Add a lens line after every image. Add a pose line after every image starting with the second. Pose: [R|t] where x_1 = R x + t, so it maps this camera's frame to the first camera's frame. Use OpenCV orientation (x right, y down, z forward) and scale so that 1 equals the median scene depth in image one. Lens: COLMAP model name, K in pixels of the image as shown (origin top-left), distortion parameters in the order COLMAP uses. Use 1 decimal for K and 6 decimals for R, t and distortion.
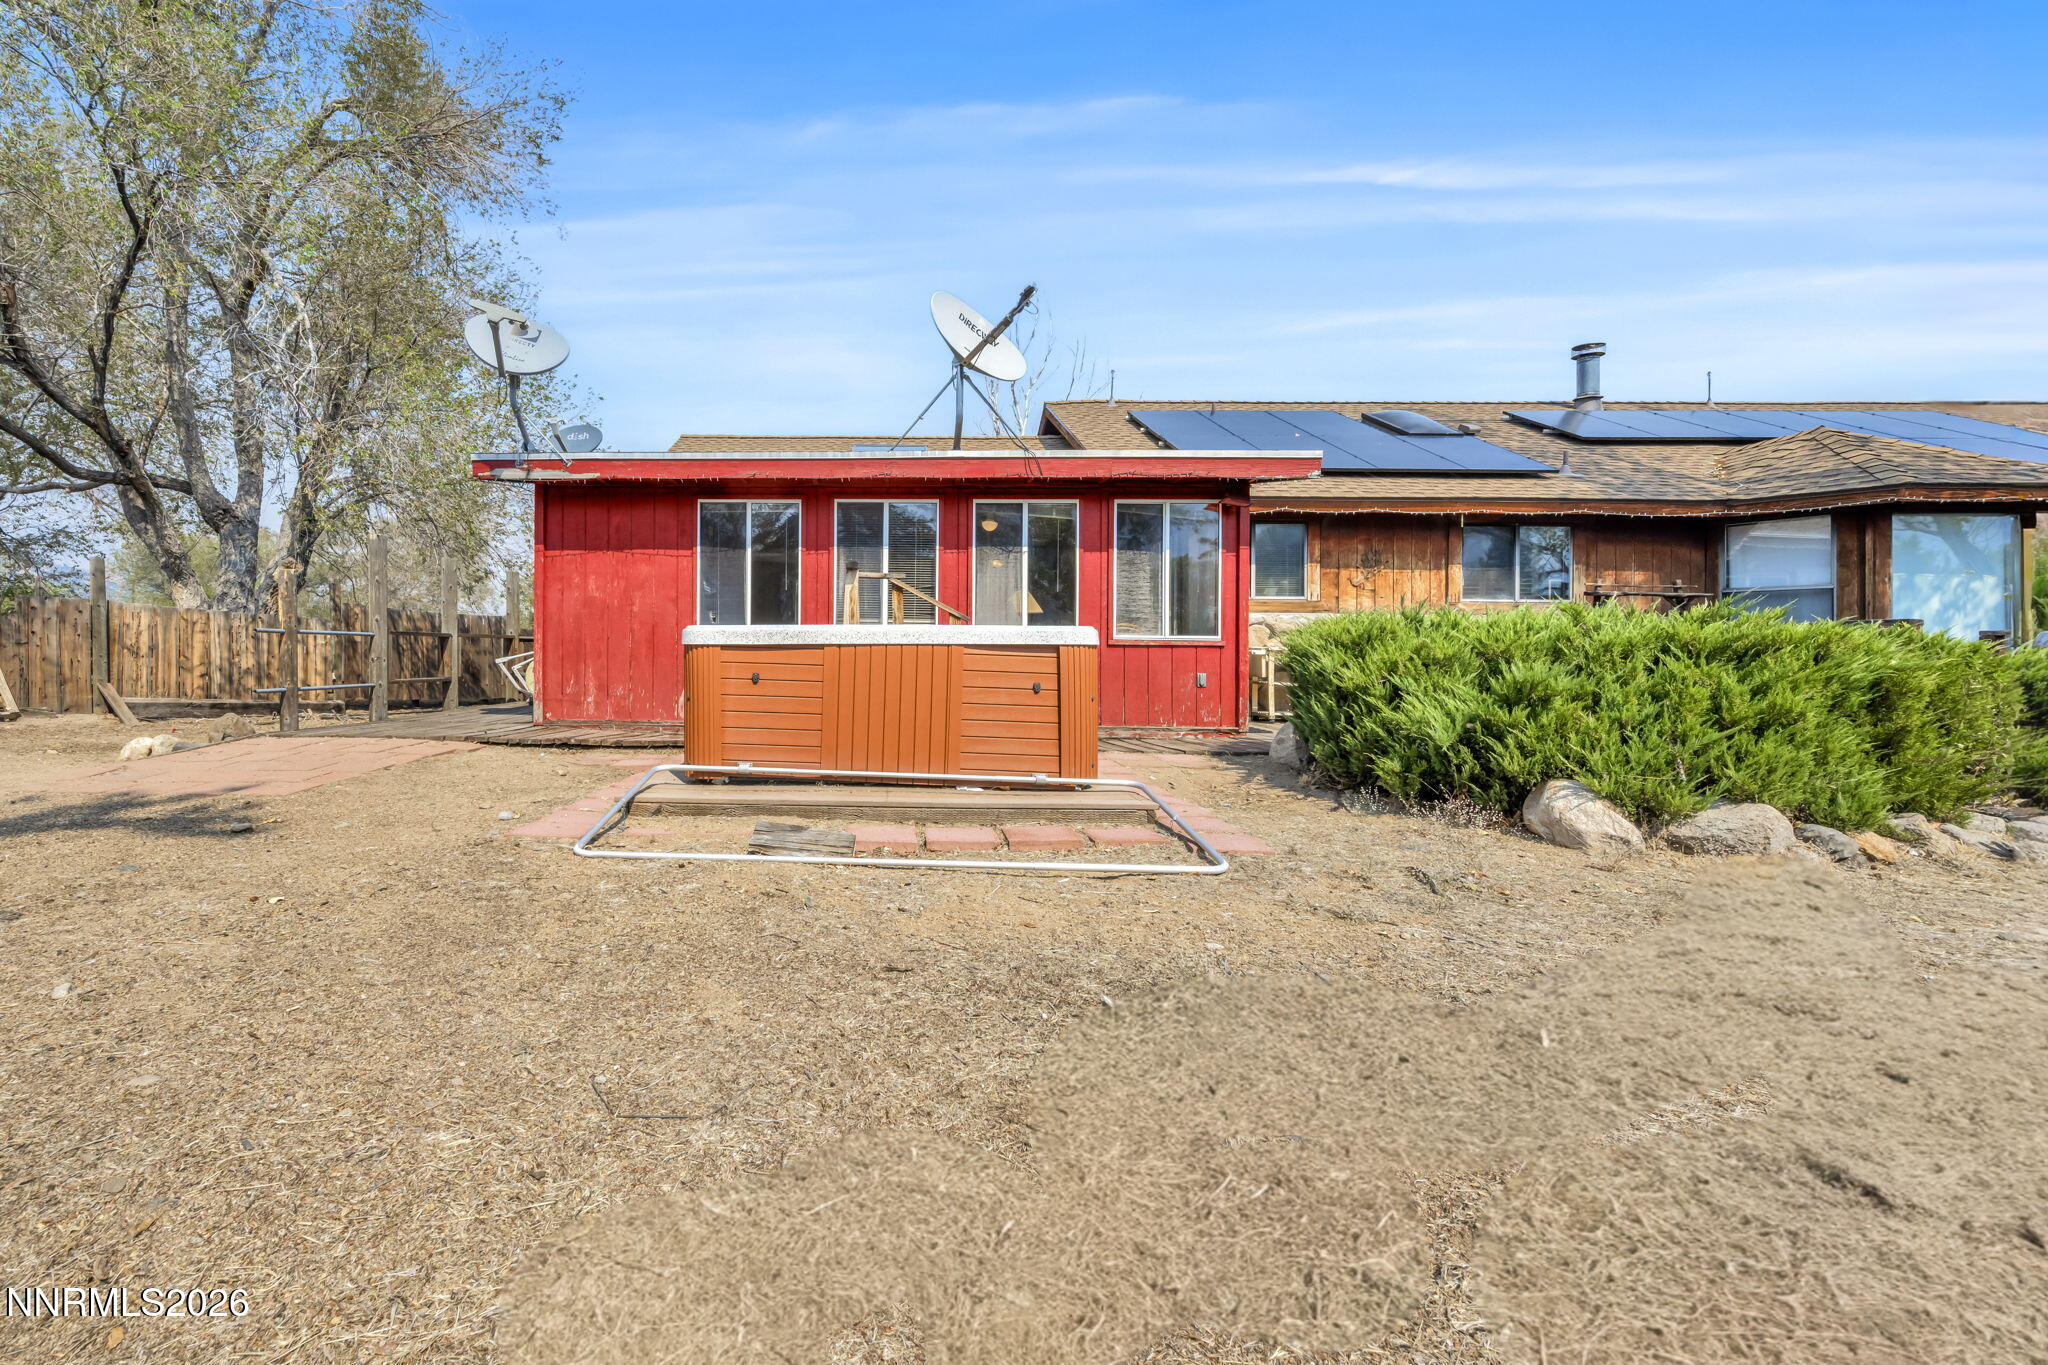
lens RADIAL K [[1038.7, 0, 1001.8], [0, 1038.7, 683.7], [0, 0, 1]] dist [-0.001496, 0.000419]
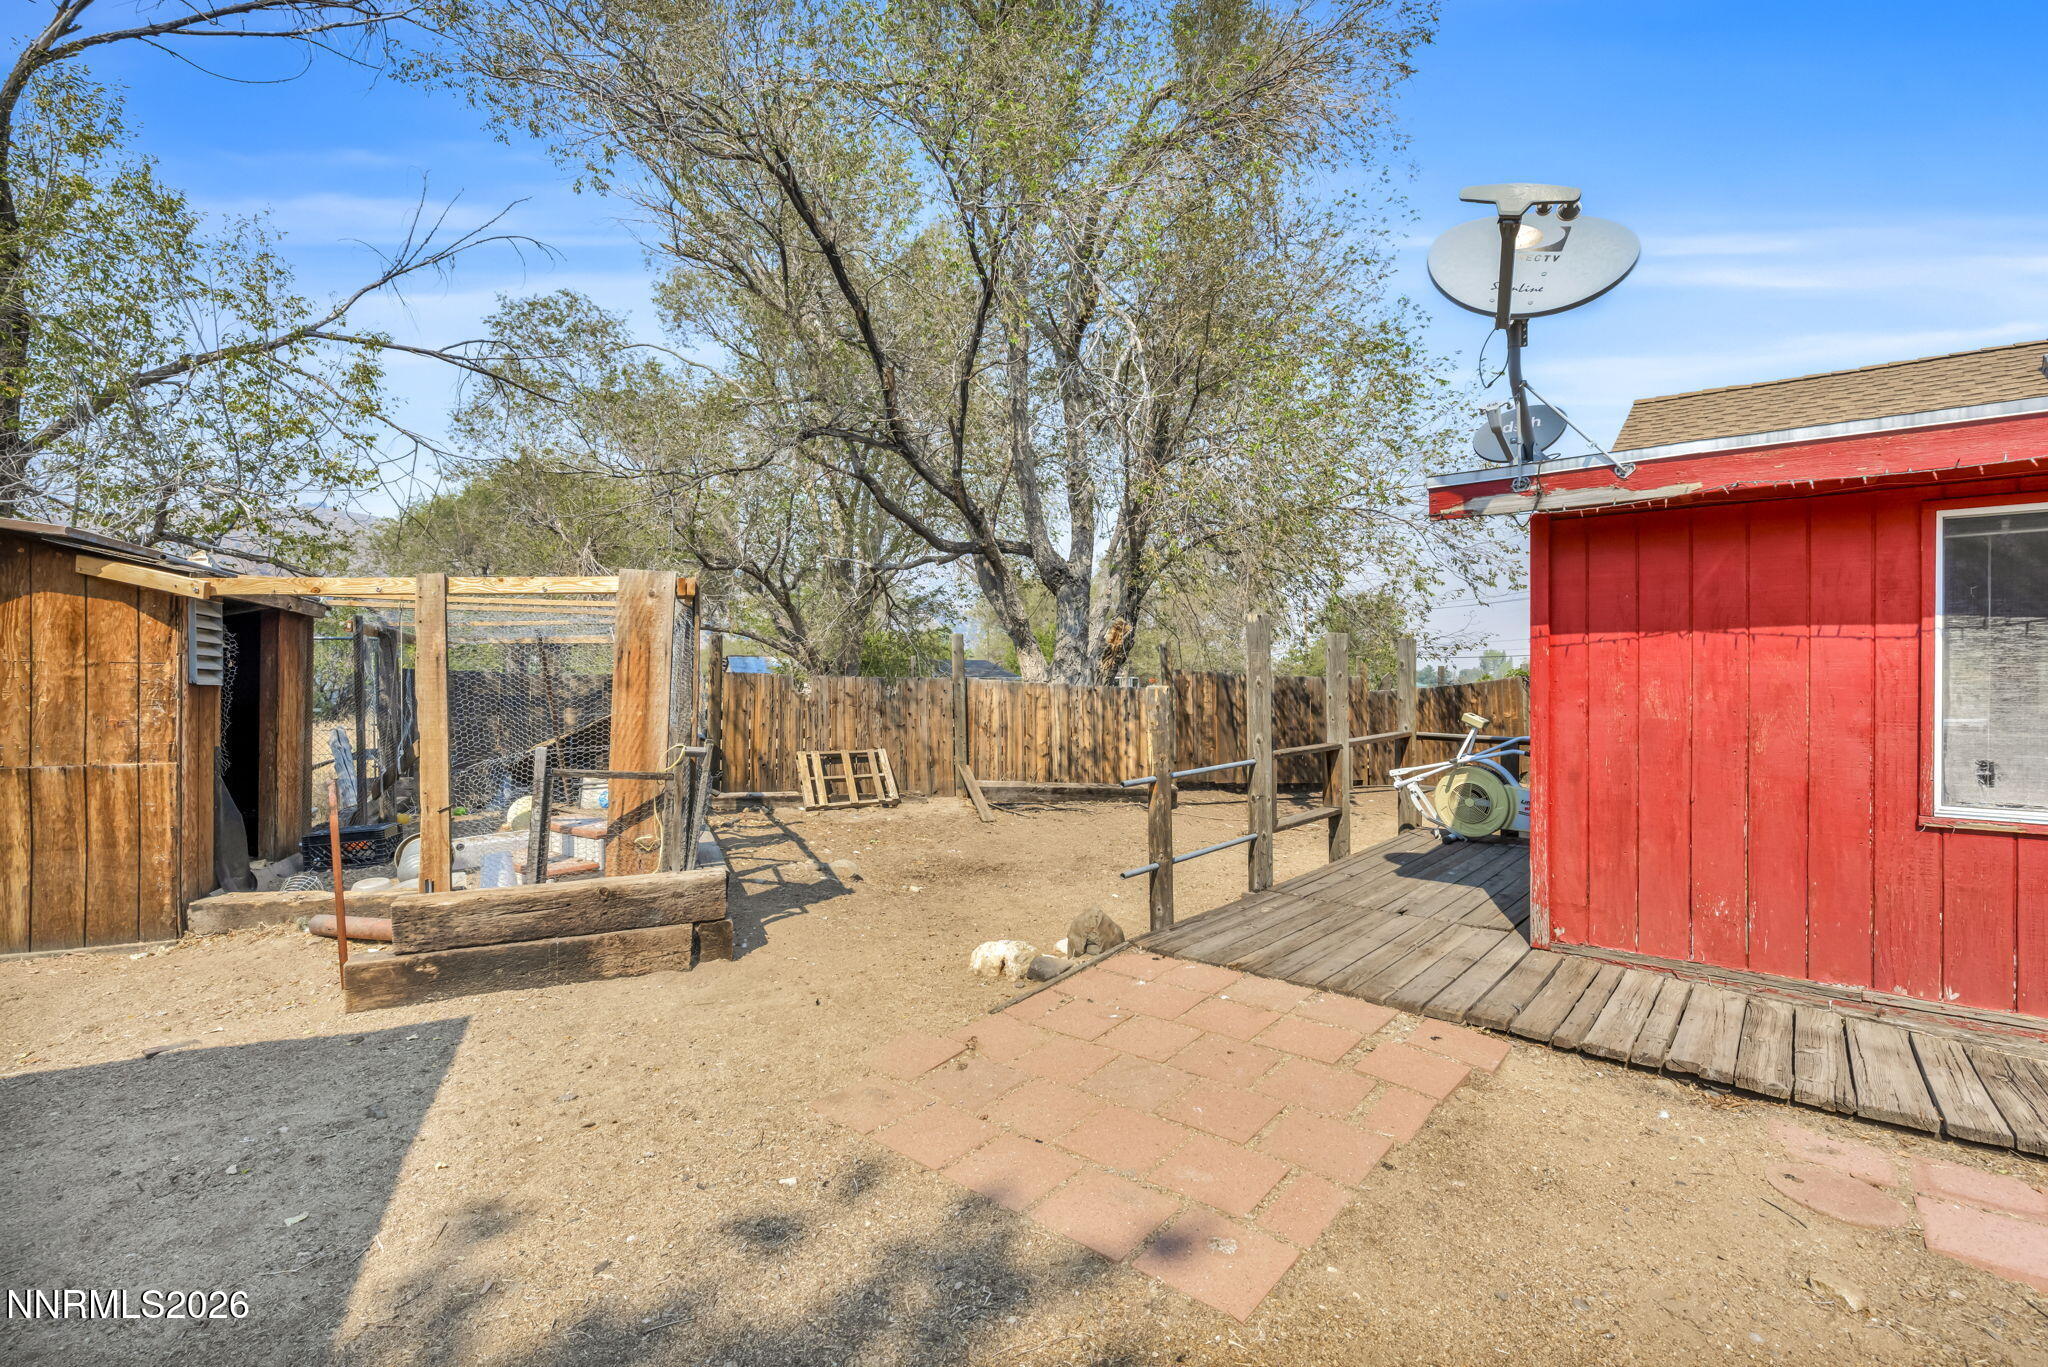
lens RADIAL K [[1038.7, 0, 1001.8], [0, 1038.7, 684.7], [0, 0, 1]] dist [-0.001496, 0.000419]
pose [[0.773550, -0.007347, -0.633693, -0.215724], [0.009821, 0.999952, 0.000396, -0.071412], [0.633660, -0.006530, 0.773584, 0.263733]]
